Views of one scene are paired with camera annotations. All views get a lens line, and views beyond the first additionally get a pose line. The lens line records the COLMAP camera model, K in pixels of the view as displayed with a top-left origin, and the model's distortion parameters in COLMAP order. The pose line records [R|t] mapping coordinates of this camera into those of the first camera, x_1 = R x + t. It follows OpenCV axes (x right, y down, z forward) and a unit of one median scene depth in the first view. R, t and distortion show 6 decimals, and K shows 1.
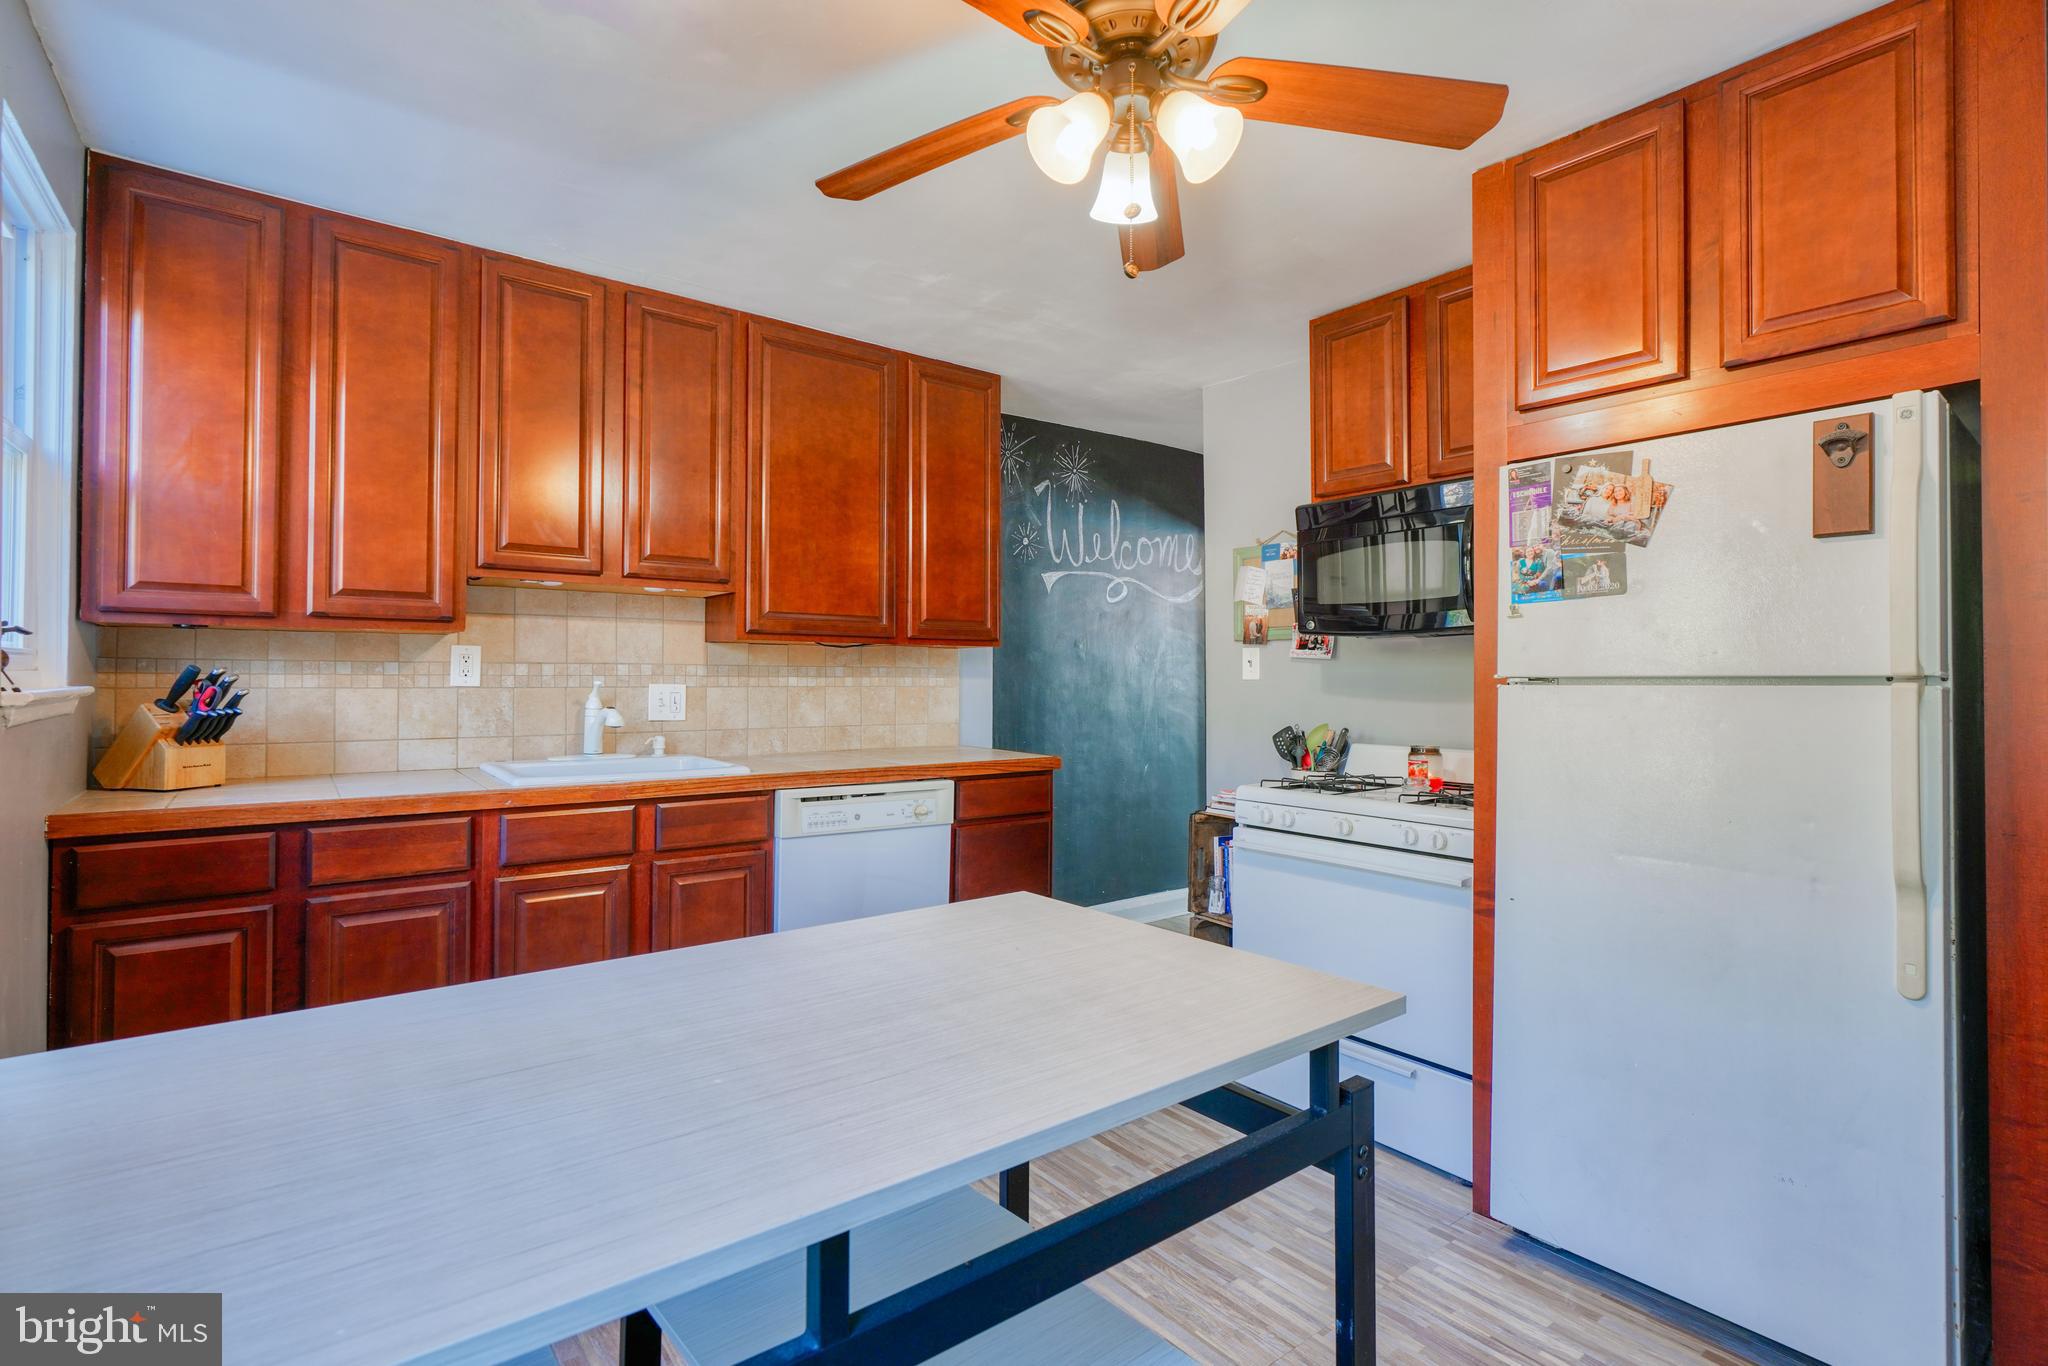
lens RADIAL K [[934.5, 0, 1019.8], [0, 934.5, 676.3], [0, 0, 1]] dist [-0.002678, 0.001115]
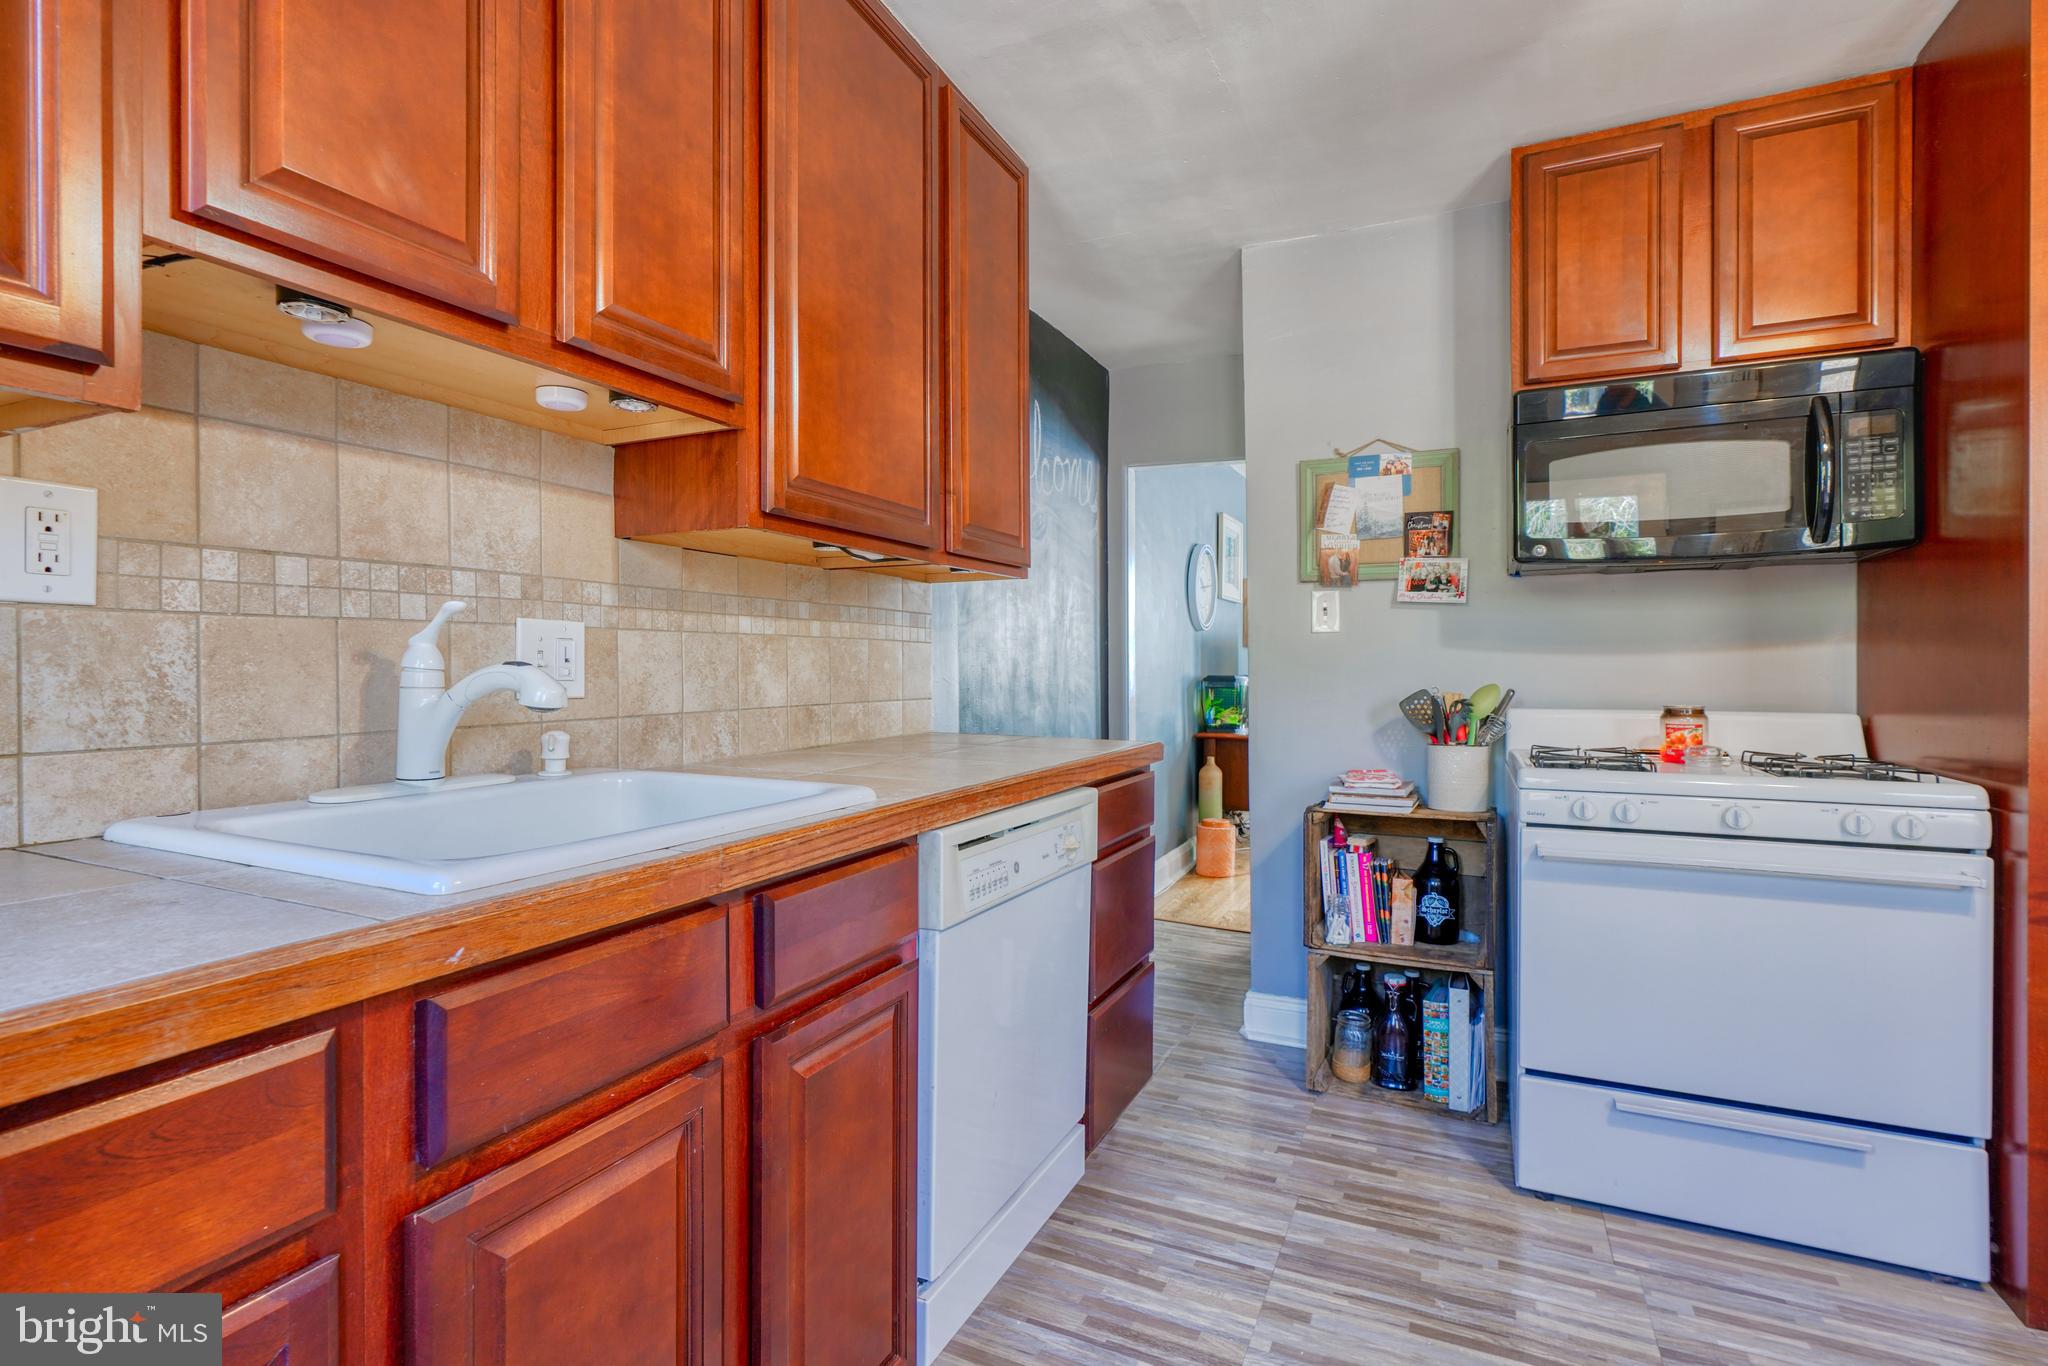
lens RADIAL K [[956.1, 0, 1018.6], [0, 956.1, 670.4], [0, 0, 1]] dist [-0.001779, 0.000249]
pose [[0.894528, -0.008827, 0.446925, -0.400209], [0.004596, 0.999934, 0.010550, 0.031037], [-0.446989, -0.007383, 0.894509, 0.491650]]
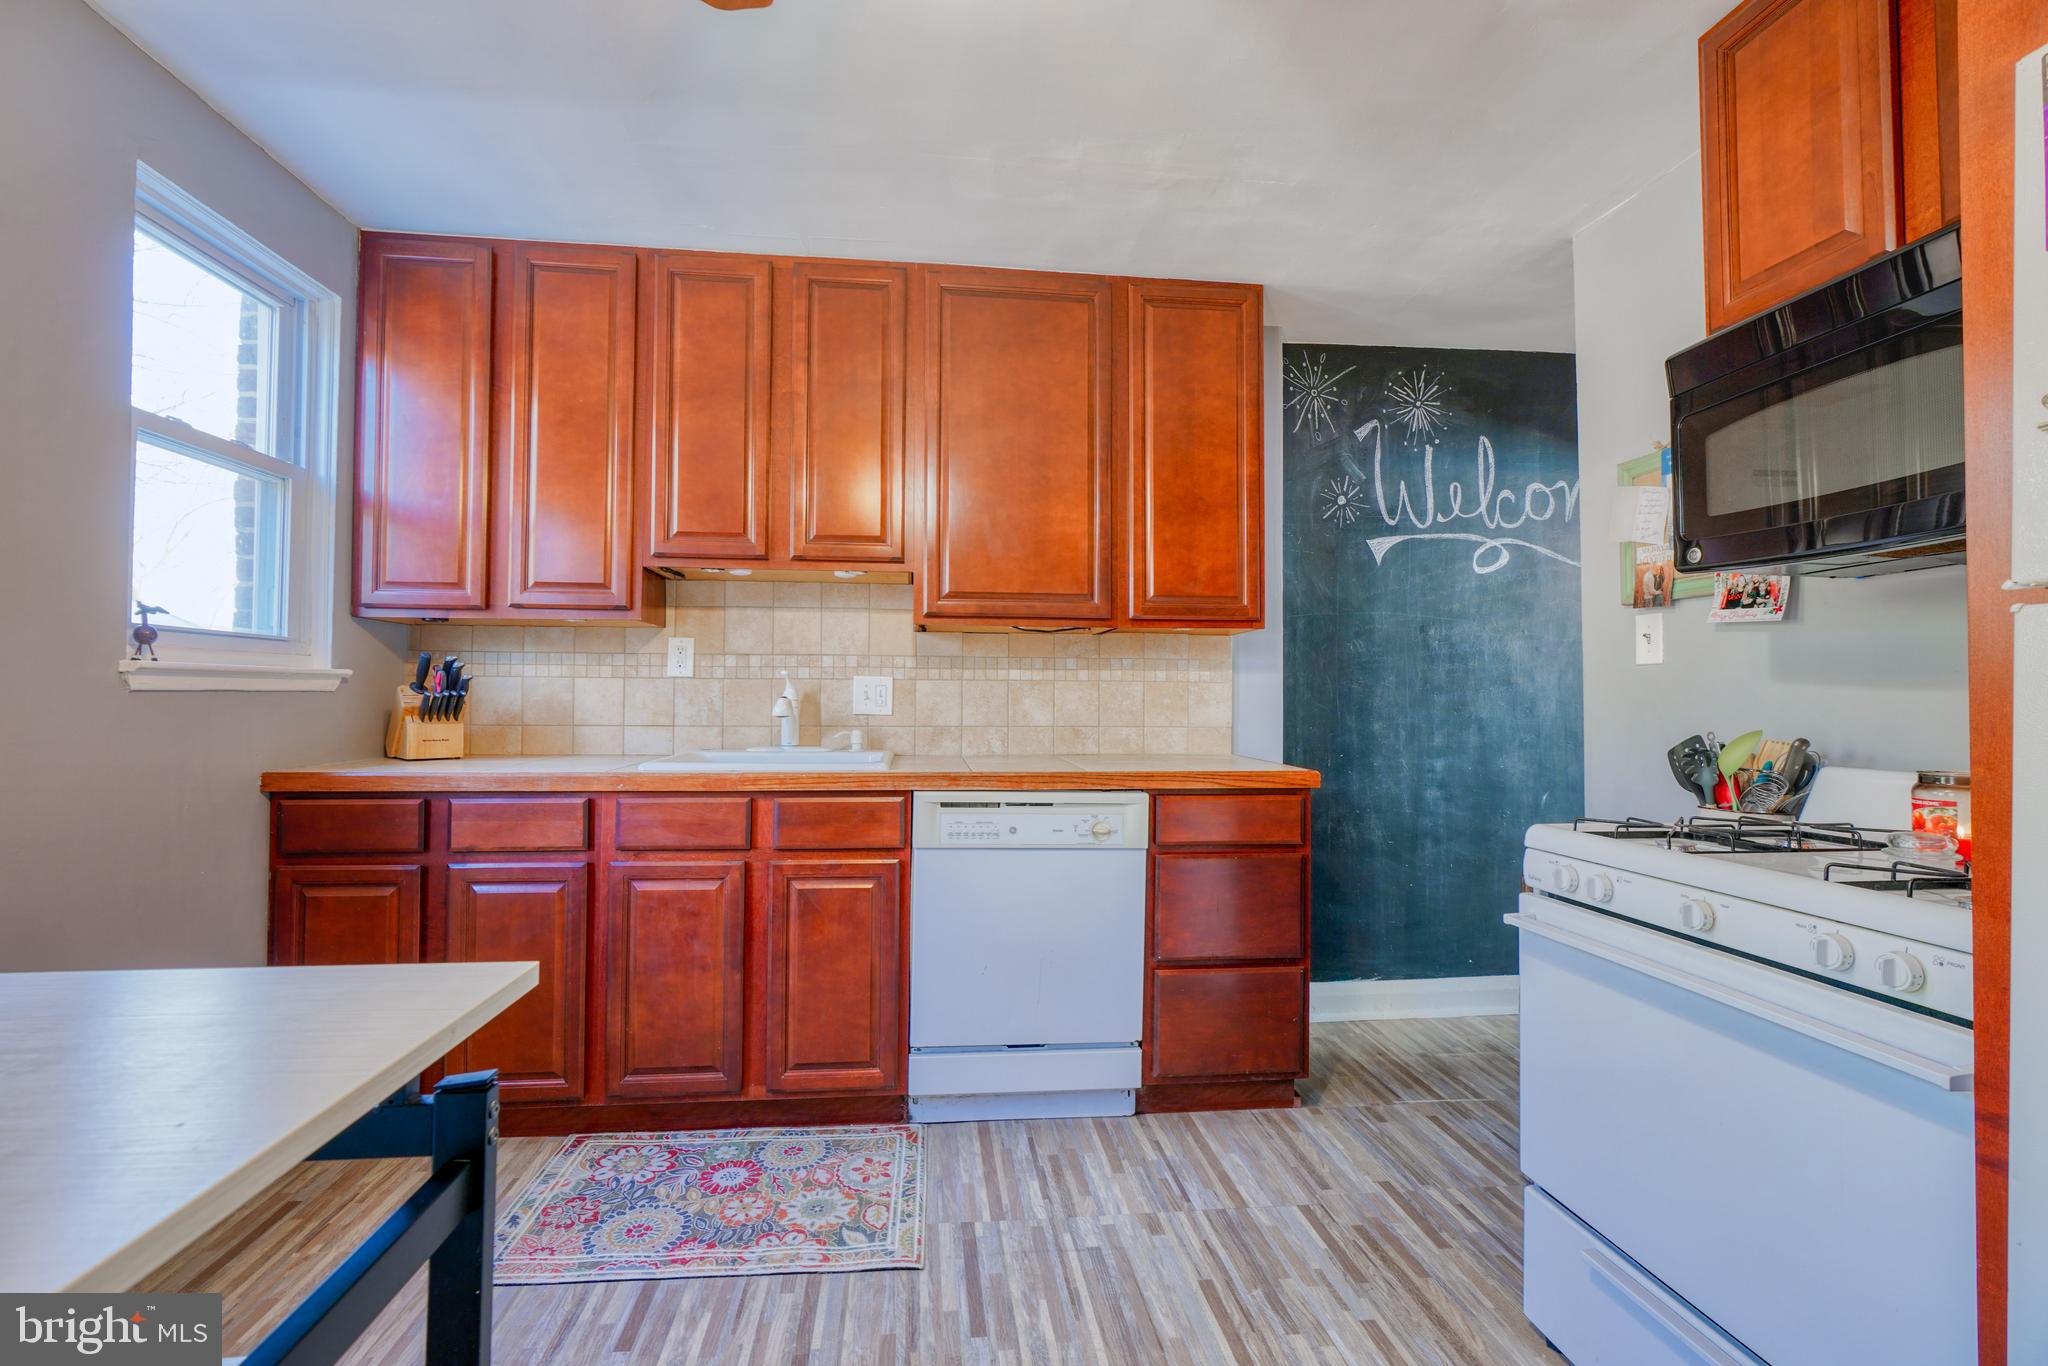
lens RADIAL K [[895.8, 0, 1029.0], [0, 895.8, 685.4], [0, 0, 1]] dist [-0.006552, 0.004046]
pose [[0.858398, -0.008044, -0.512922, 0.237347], [-0.000175, 0.999872, -0.015975, 0.033808], [0.512985, 0.013803, 0.858287, 0.313564]]
